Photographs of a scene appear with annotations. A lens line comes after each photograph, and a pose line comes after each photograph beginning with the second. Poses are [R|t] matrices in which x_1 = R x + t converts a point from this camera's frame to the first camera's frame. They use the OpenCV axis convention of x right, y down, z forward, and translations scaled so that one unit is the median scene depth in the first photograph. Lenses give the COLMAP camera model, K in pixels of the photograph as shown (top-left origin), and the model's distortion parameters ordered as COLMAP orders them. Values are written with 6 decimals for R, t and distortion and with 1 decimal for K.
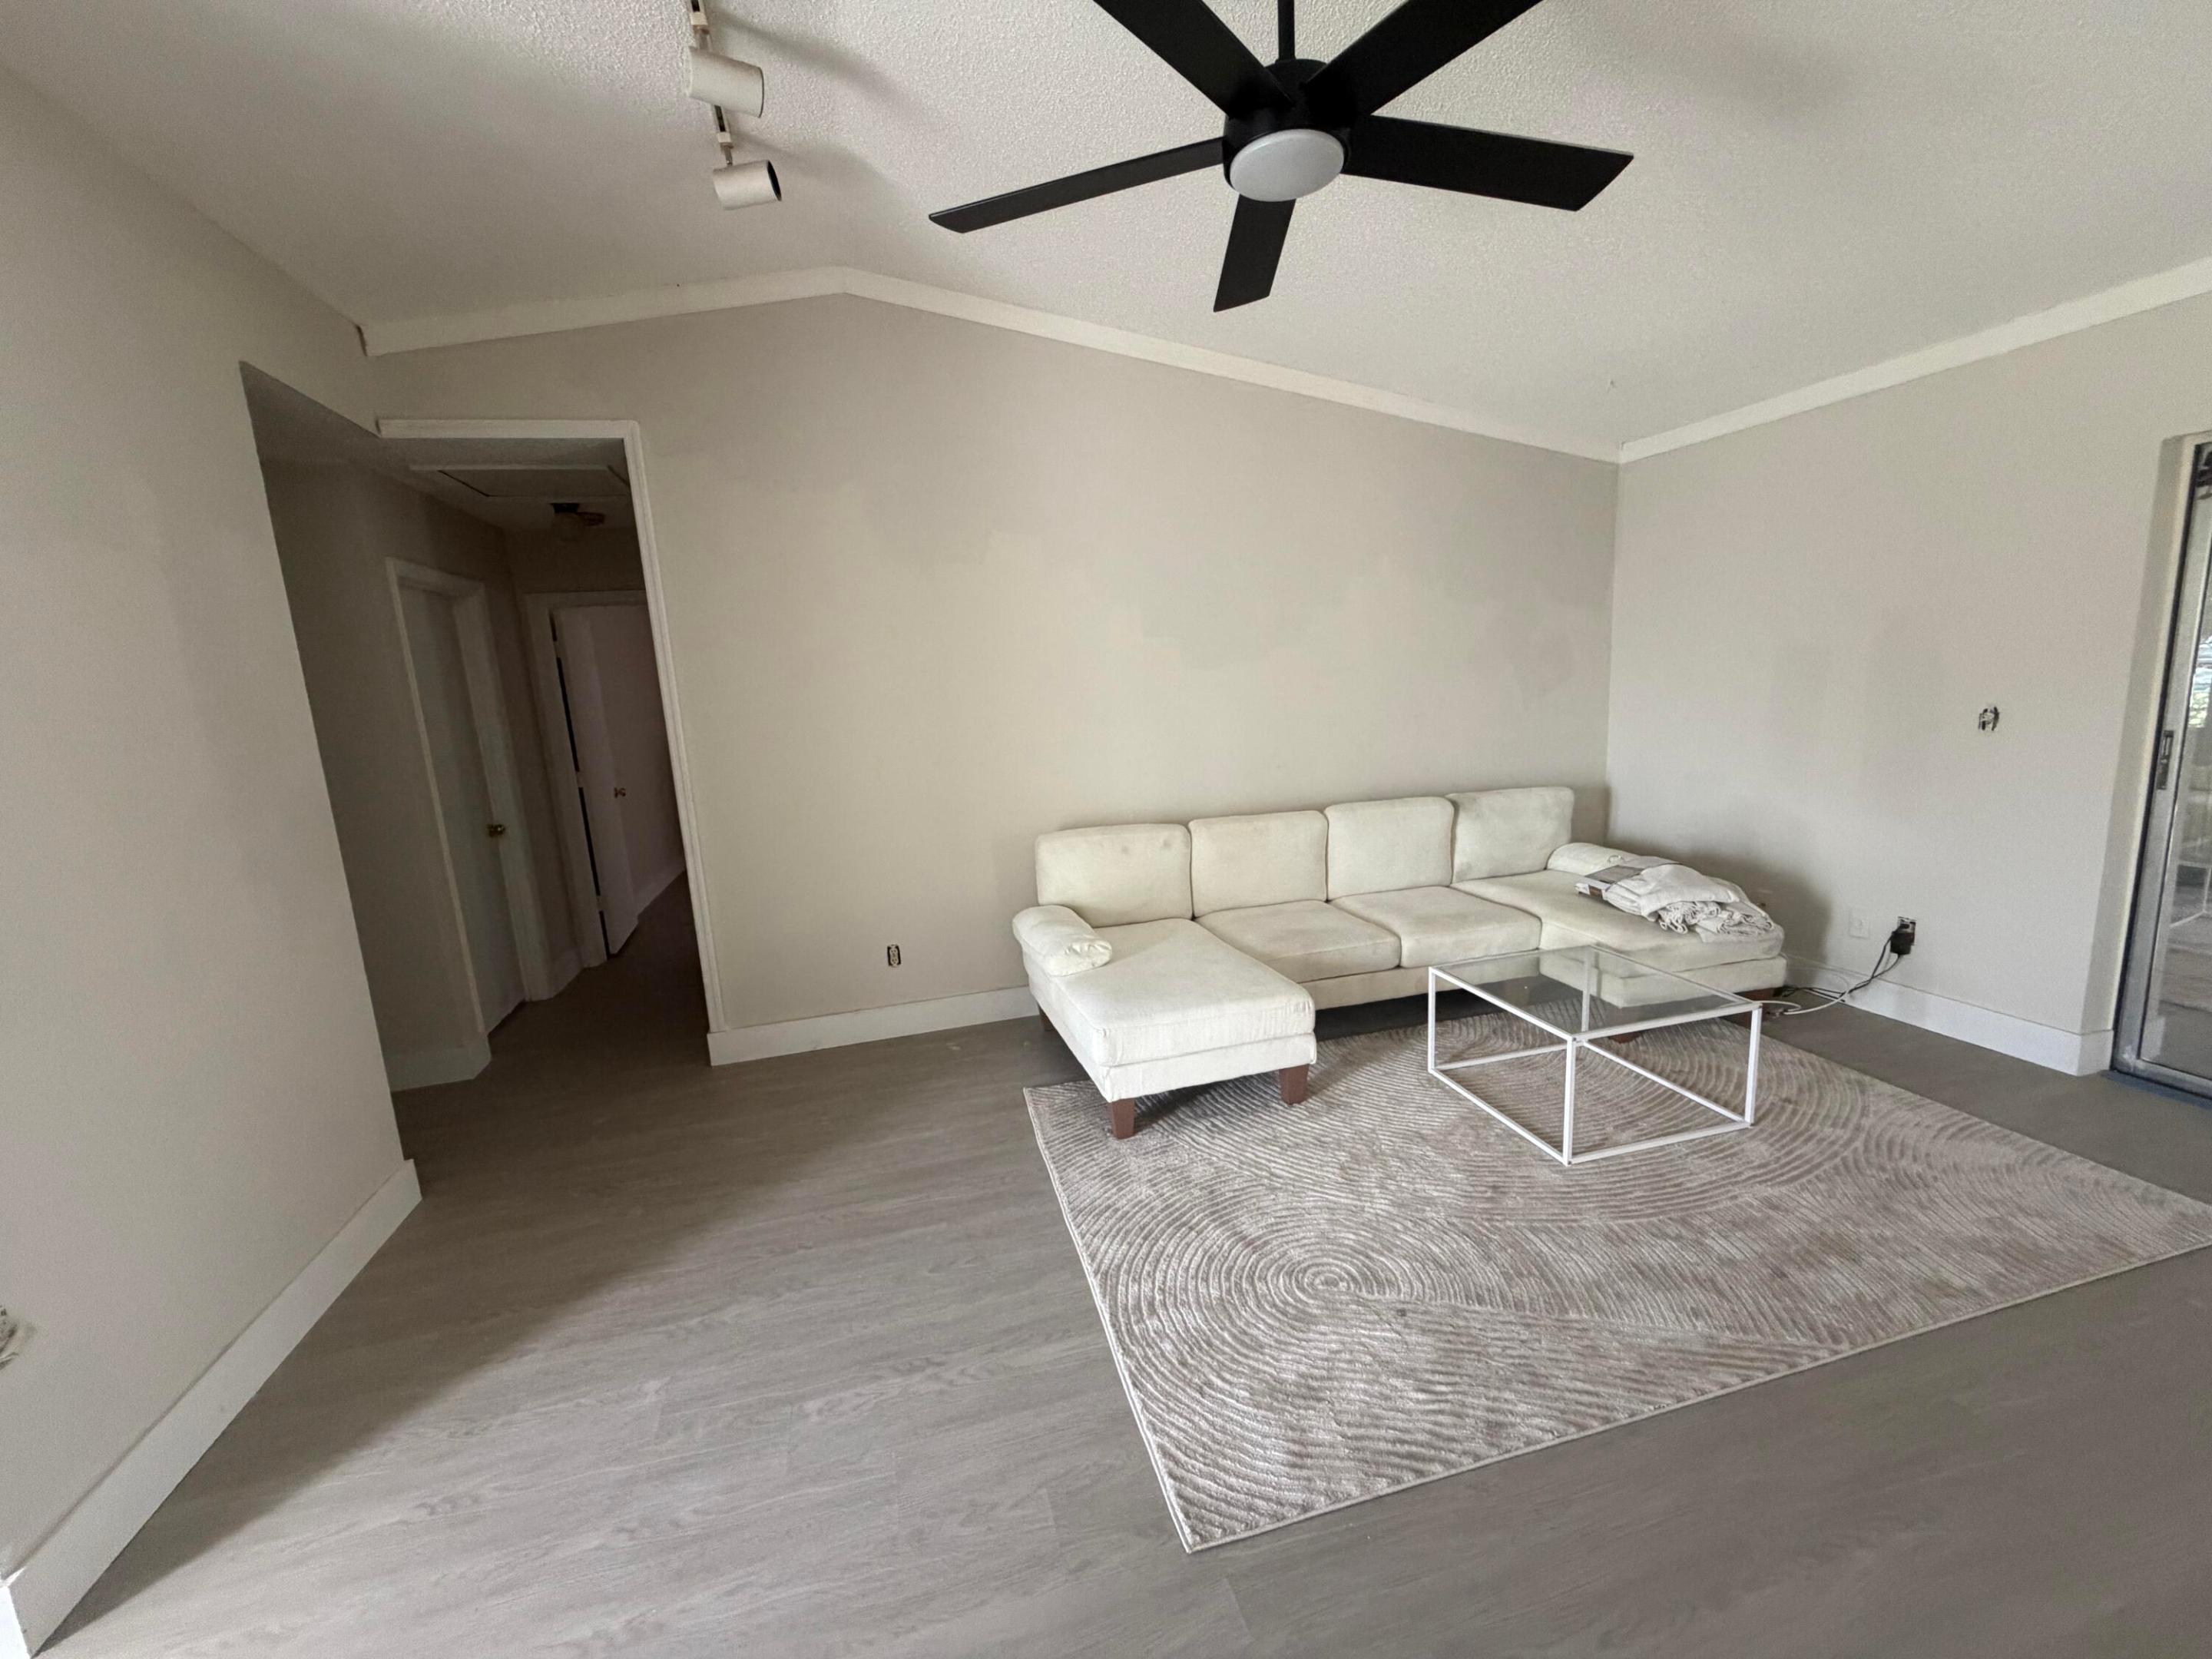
lens RADIAL K [[883.2, 0, 1101.6], [0, 883.2, 830.4], [0, 0, 1]] dist [-0.000201, 0.000504]
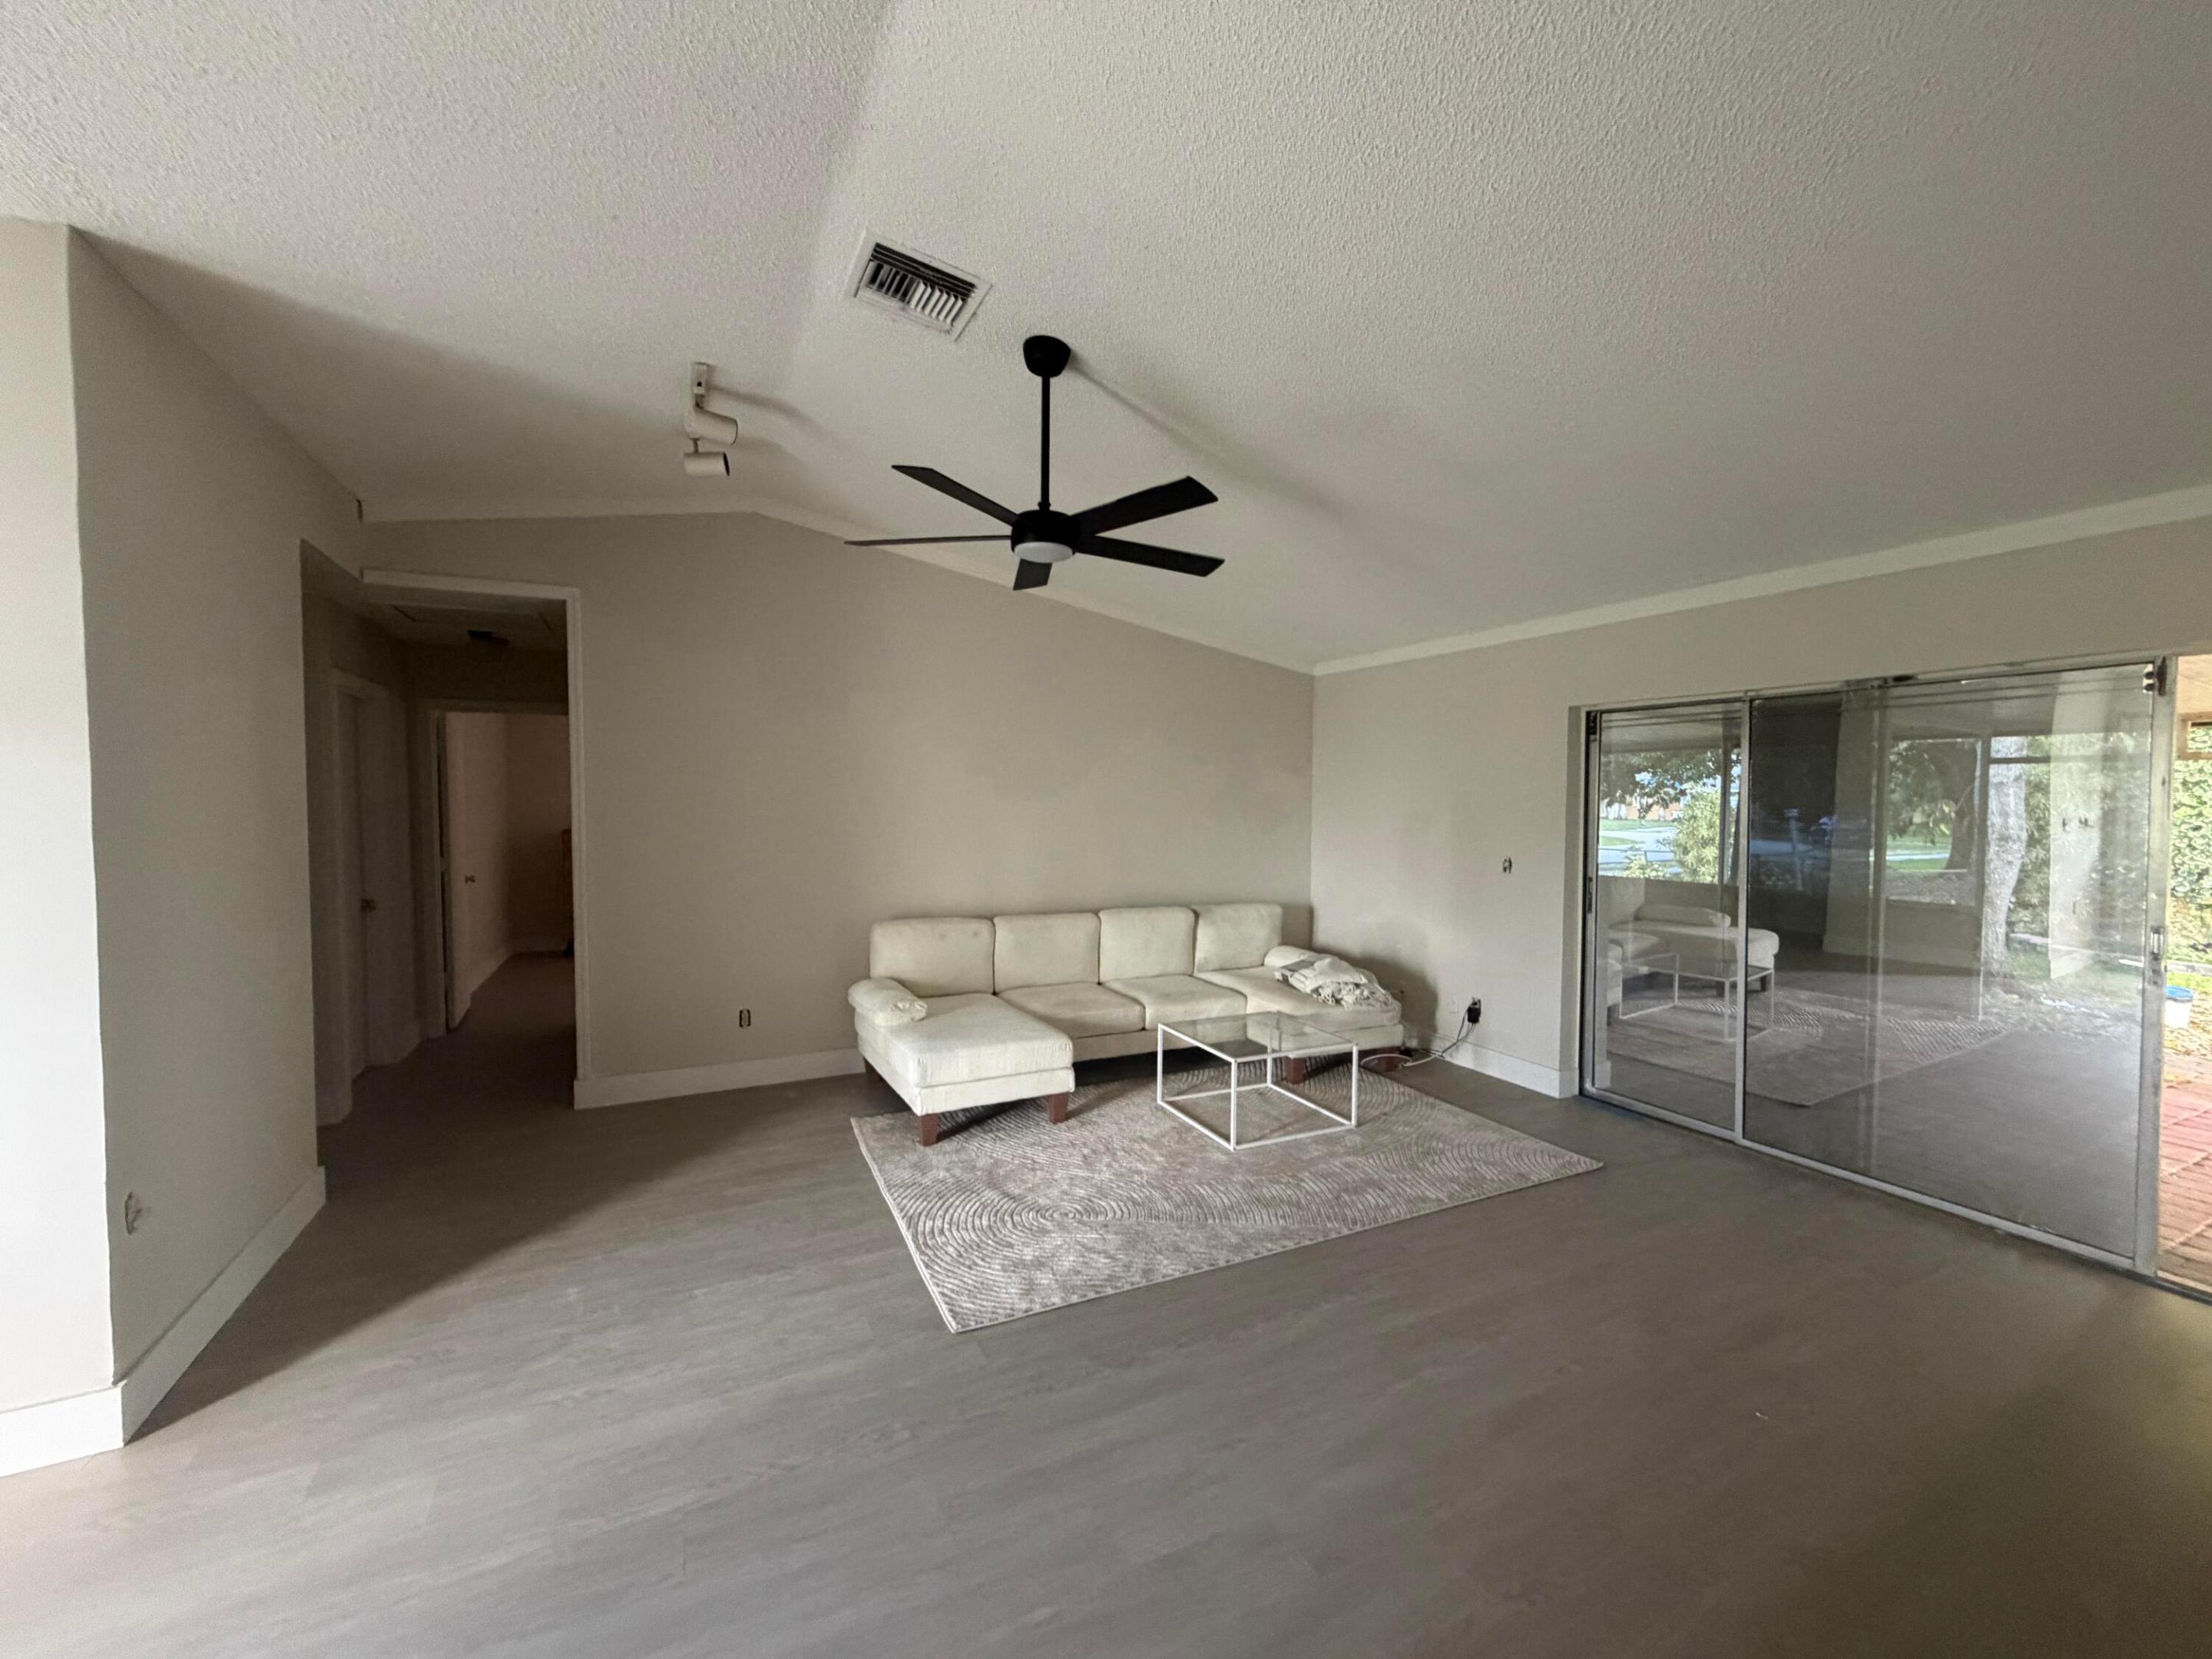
lens RADIAL K [[883.2, 0, 1101.6], [0, 883.2, 830.4], [0, 0, 1]] dist [-0.000201, 0.000504]
pose [[0.980214, 0.055876, 0.189892, 0.001172], [-0.028906, 0.989454, -0.141937, 0.060095], [-0.195821, 0.133639, 0.971491, -0.426730]]
